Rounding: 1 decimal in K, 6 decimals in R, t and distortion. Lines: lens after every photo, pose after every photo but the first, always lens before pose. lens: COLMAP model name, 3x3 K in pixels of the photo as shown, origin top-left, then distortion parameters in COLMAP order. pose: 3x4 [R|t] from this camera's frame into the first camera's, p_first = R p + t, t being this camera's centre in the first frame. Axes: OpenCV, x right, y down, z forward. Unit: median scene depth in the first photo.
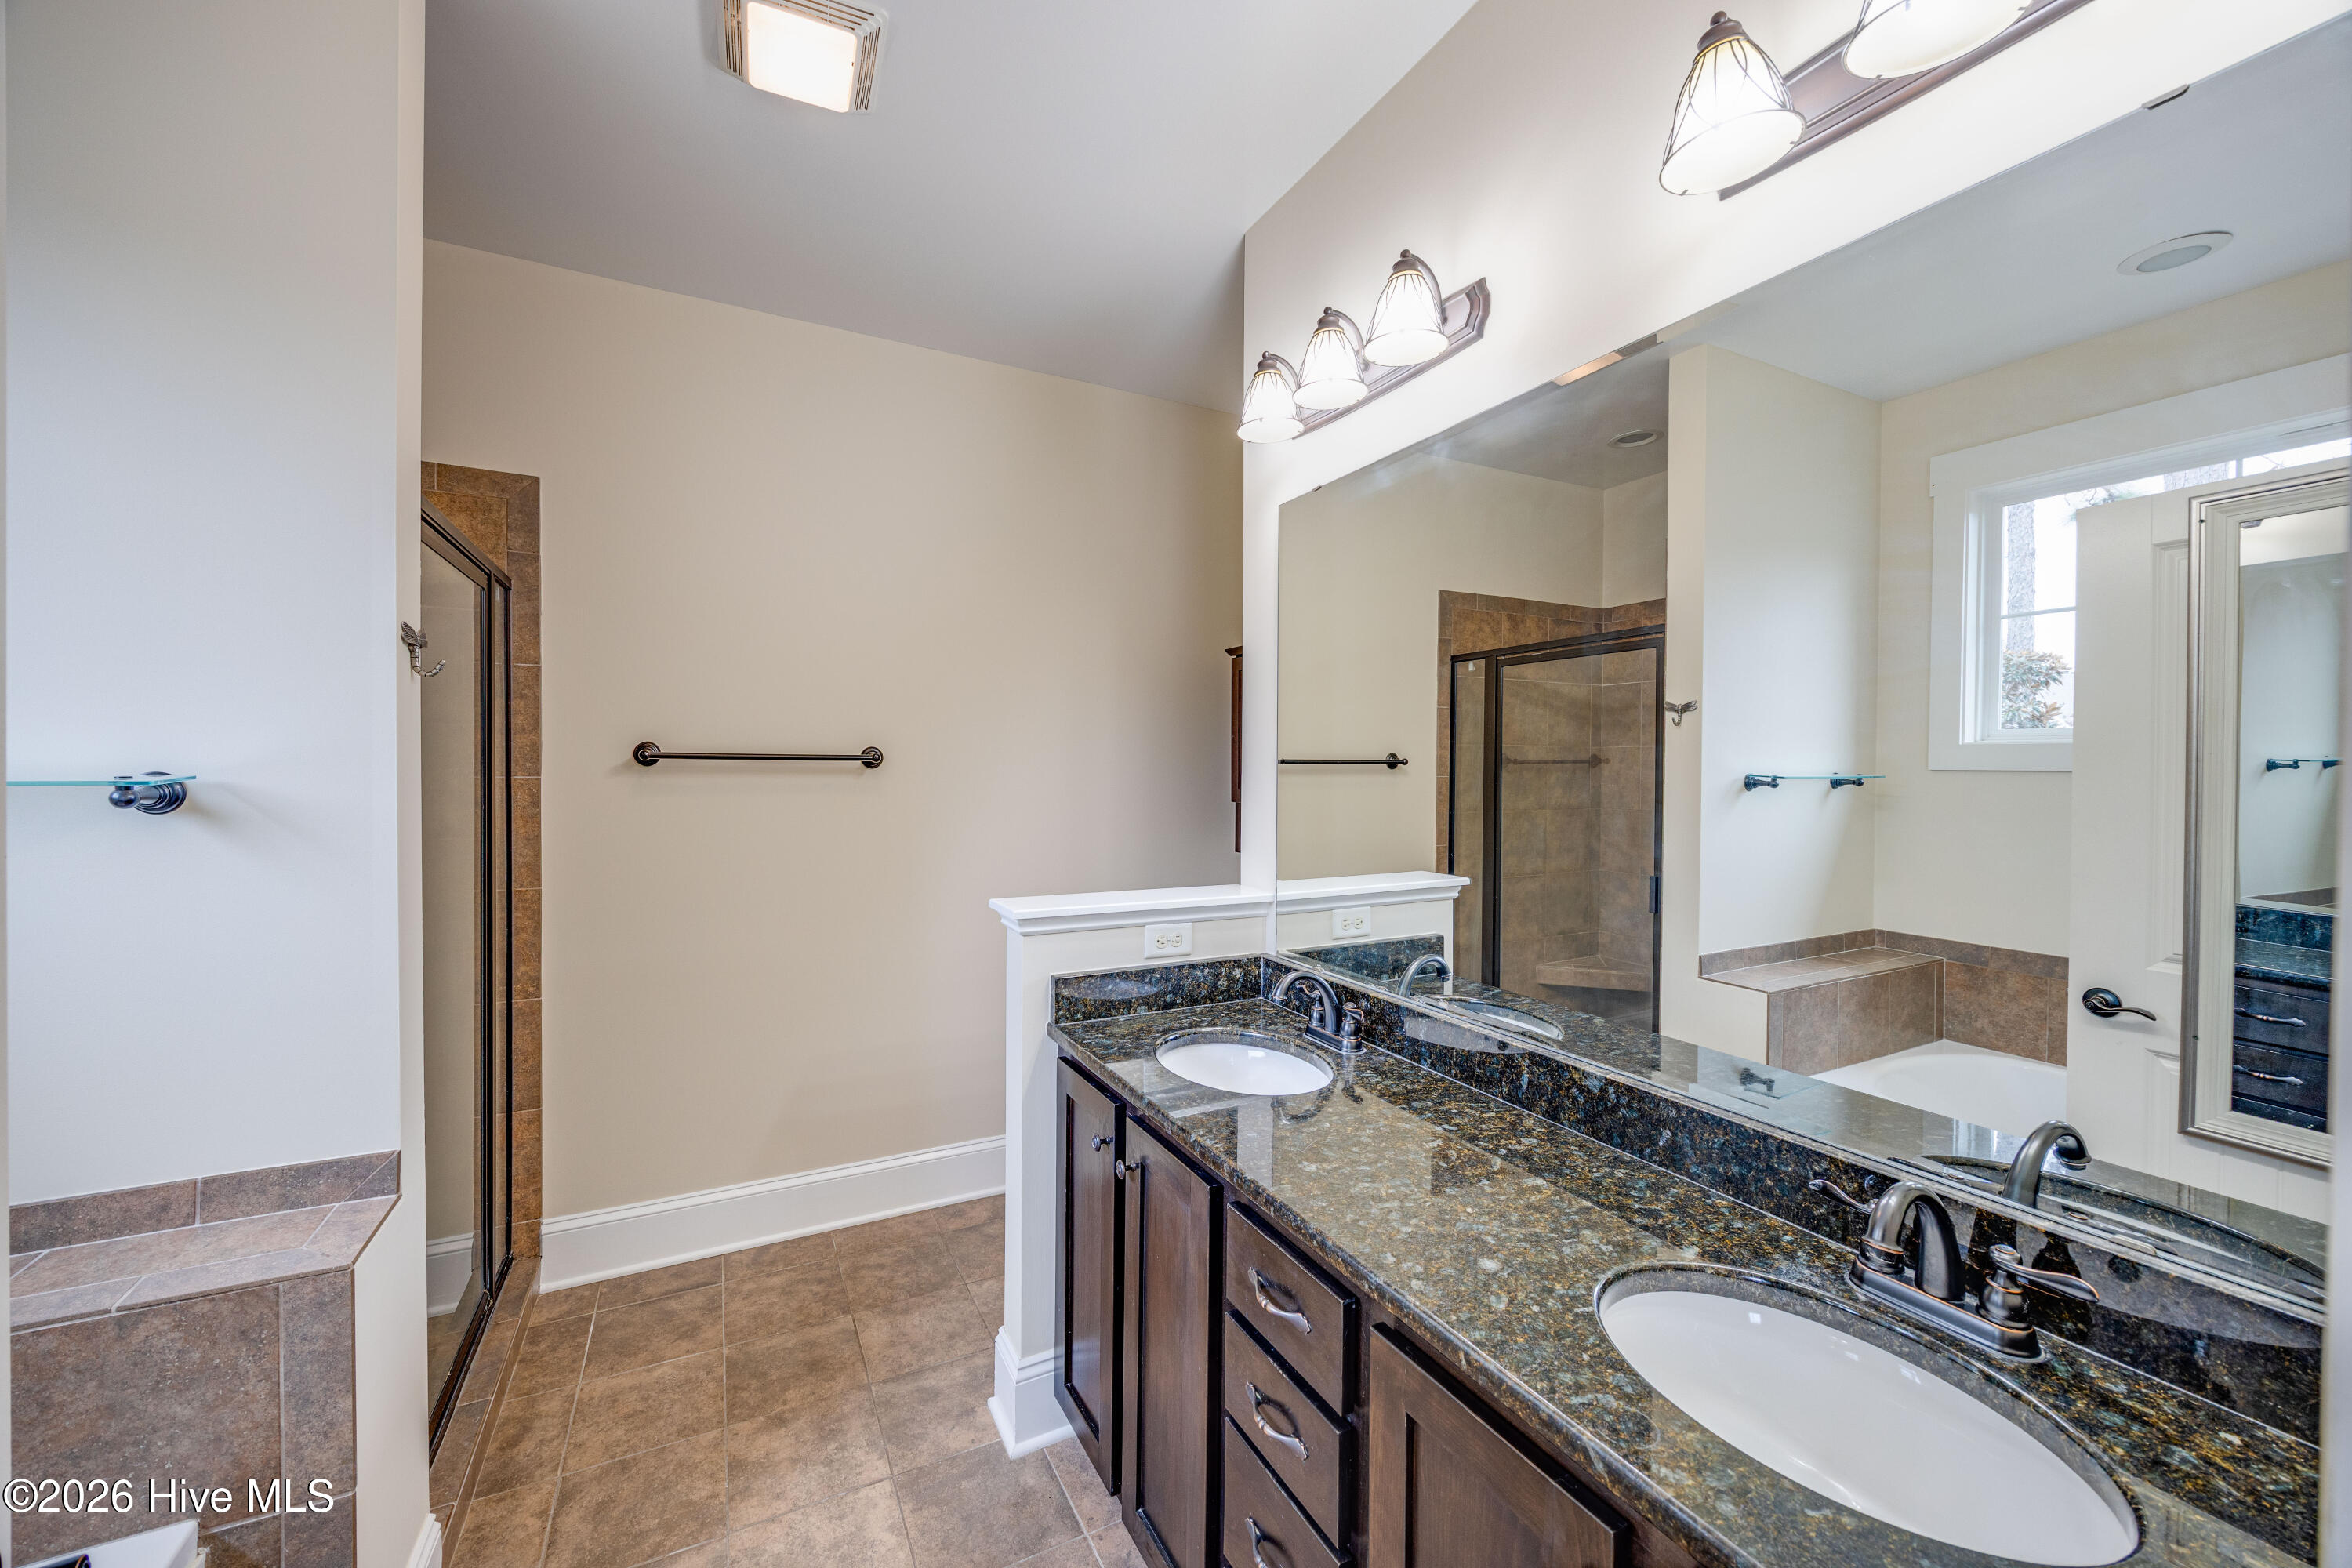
lens RADIAL K [[889.7, 0, 1173.5], [0, 889.7, 780.0], [0, 0, 1]] dist [-0.000245, 0.000058]
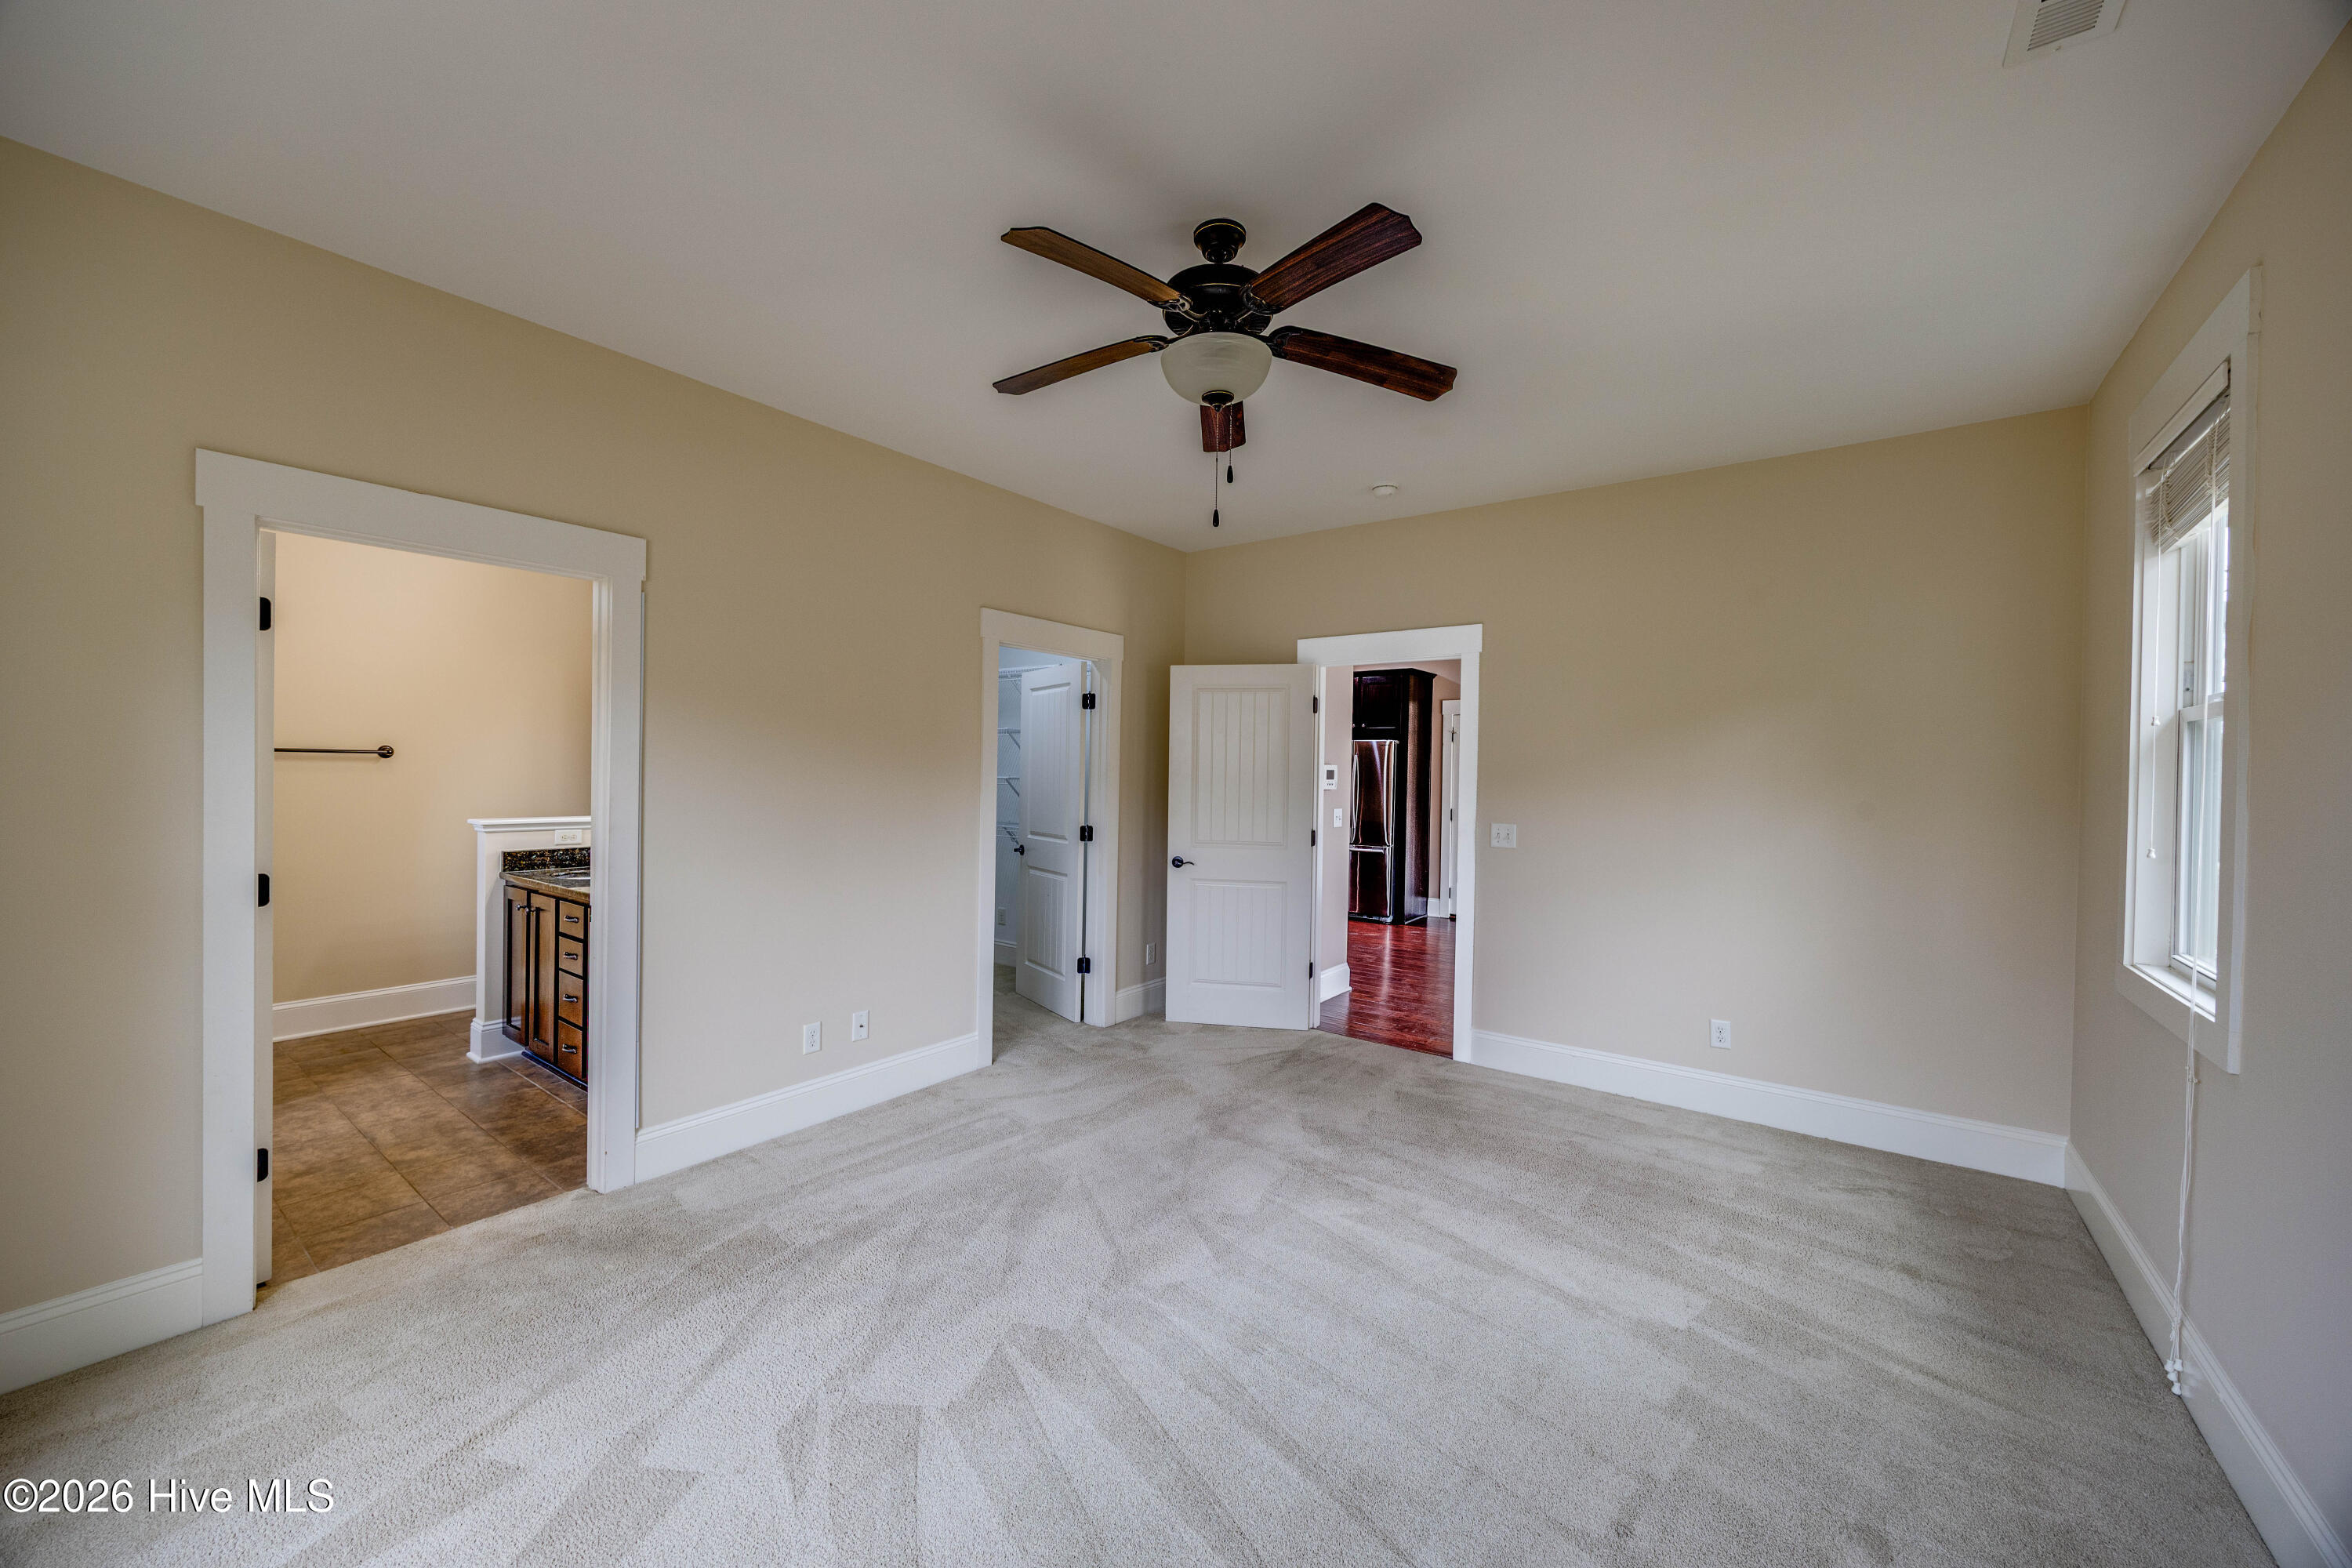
lens RADIAL K [[889.7, 0, 1173.5], [0, 889.7, 780.0], [0, 0, 1]] dist [-0.000245, 0.000058]
pose [[0.890249, 0.001693, 0.455472, 0.344883], [-0.004136, 0.999982, 0.004366, 0.023247], [-0.455456, -0.005771, 0.890239, -1.744345]]
